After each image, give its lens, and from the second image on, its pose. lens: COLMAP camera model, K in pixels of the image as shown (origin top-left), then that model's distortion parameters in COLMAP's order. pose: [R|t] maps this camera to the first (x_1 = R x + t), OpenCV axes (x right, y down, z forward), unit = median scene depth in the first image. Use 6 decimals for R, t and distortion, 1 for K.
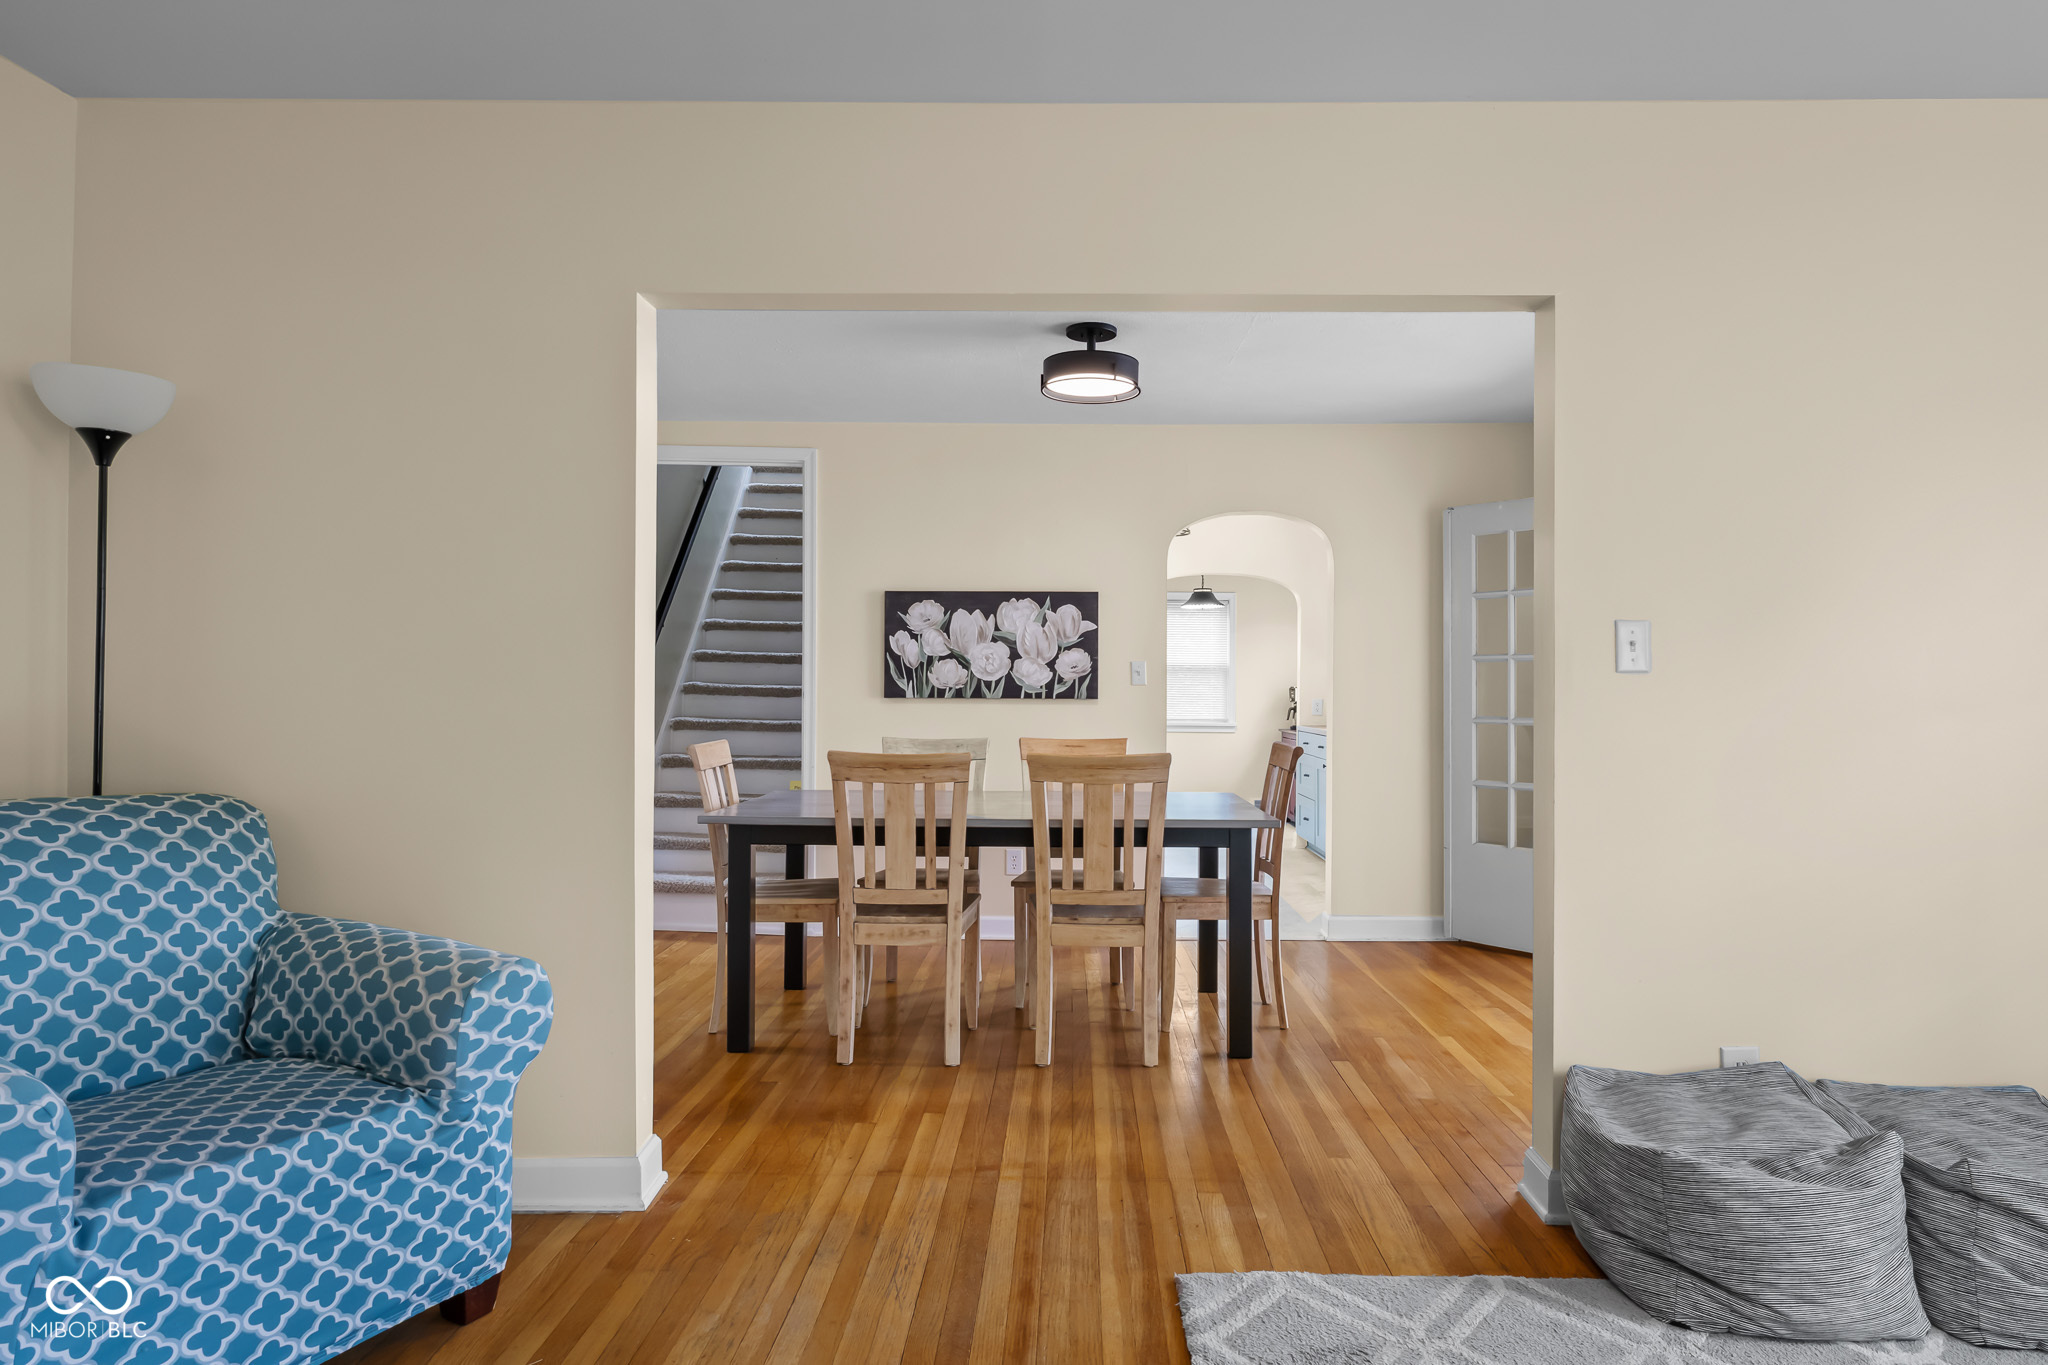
lens RADIAL K [[1224.0, 0, 1041.7], [0, 1224.0, 686.9], [0, 0, 1]] dist [-0.003549, -0.000219]
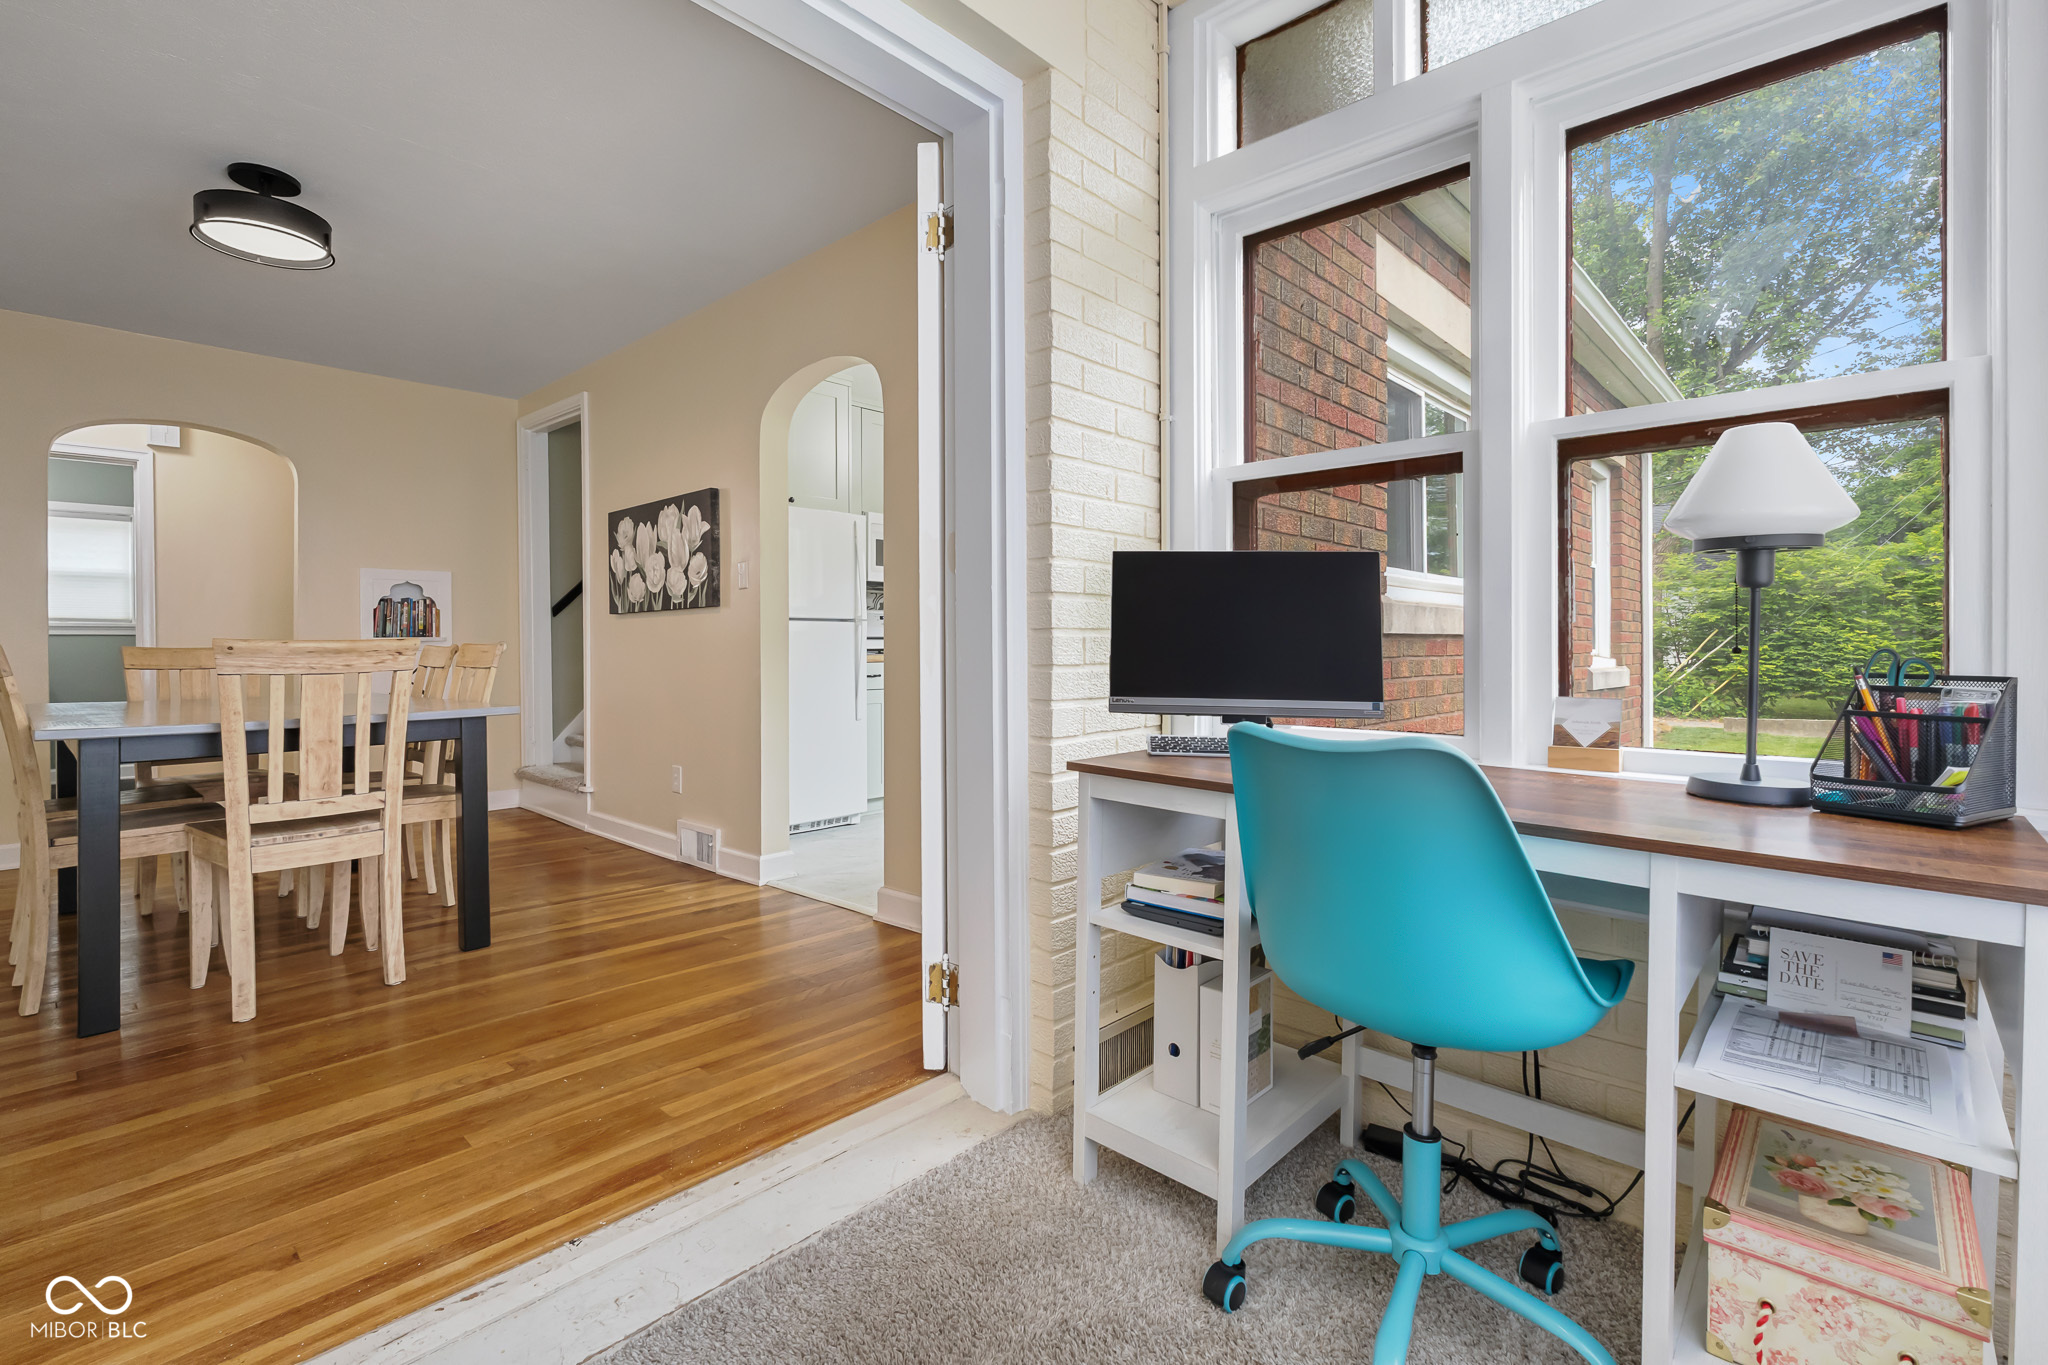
lens RADIAL K [[915.0, 0, 1020.7], [0, 915.0, 656.7], [0, 0, 1]] dist [-0.007509, 0.002045]
pose [[0.743647, -0.001555, -0.668571, 0.788045], [0.012697, 0.999850, 0.011798, 0.049318], [0.668452, -0.017262, 0.743555, 0.764899]]
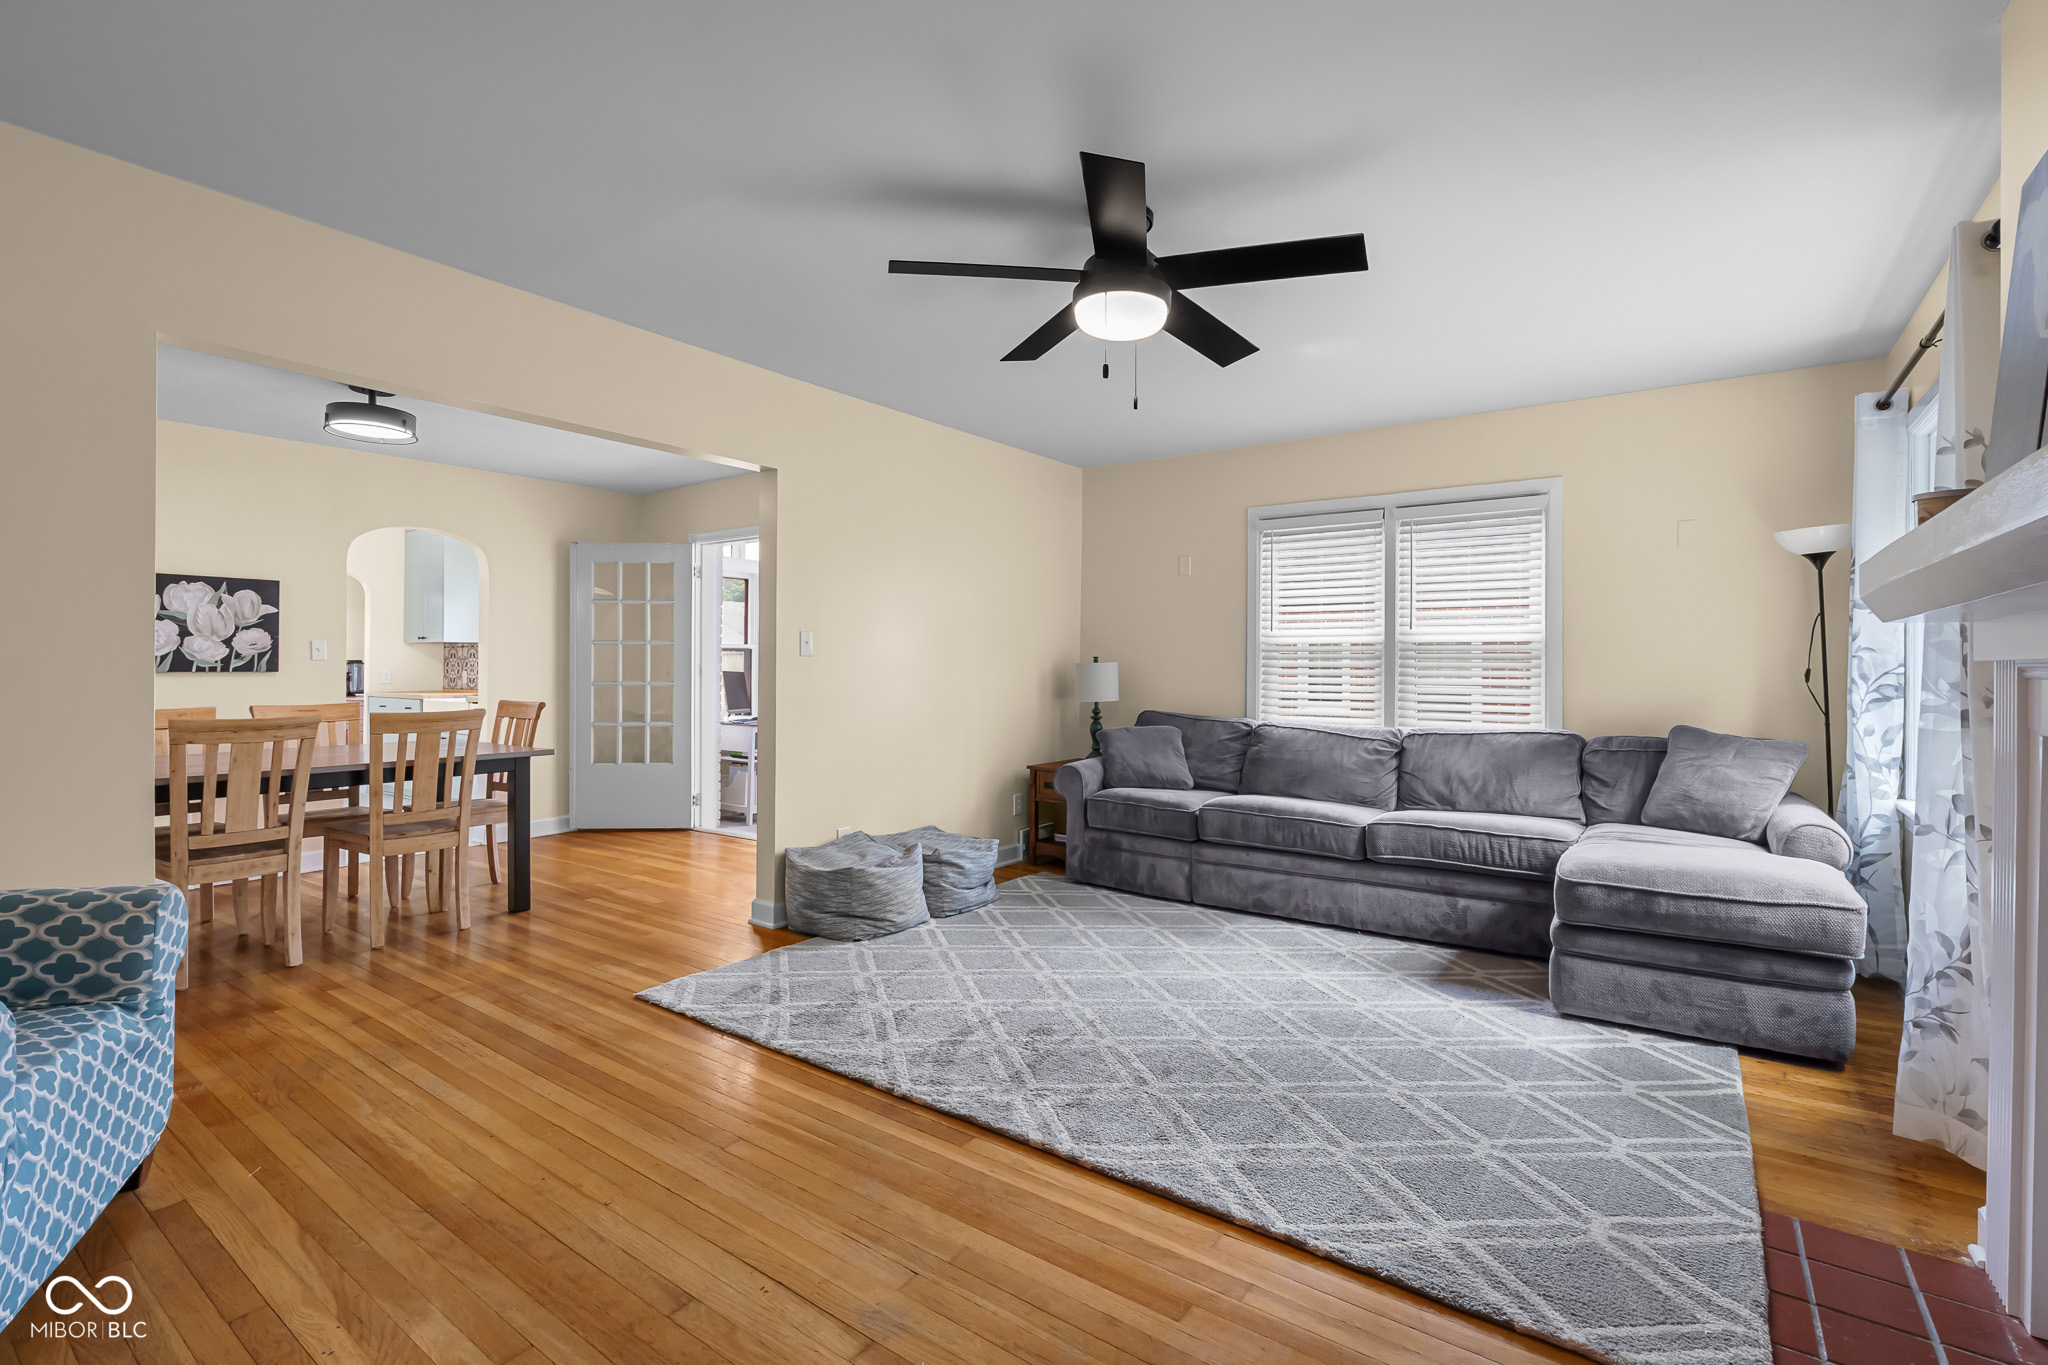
lens RADIAL K [[915.0, 0, 1038.9], [0, 915.0, 666.8], [0, 0, 1]] dist [-0.007509, 0.002045]
pose [[0.557909, -0.003984, 0.829893, -0.322007], [-0.002592, 0.999975, 0.006543, -0.003061], [-0.829898, -0.005802, 0.557885, -0.110294]]
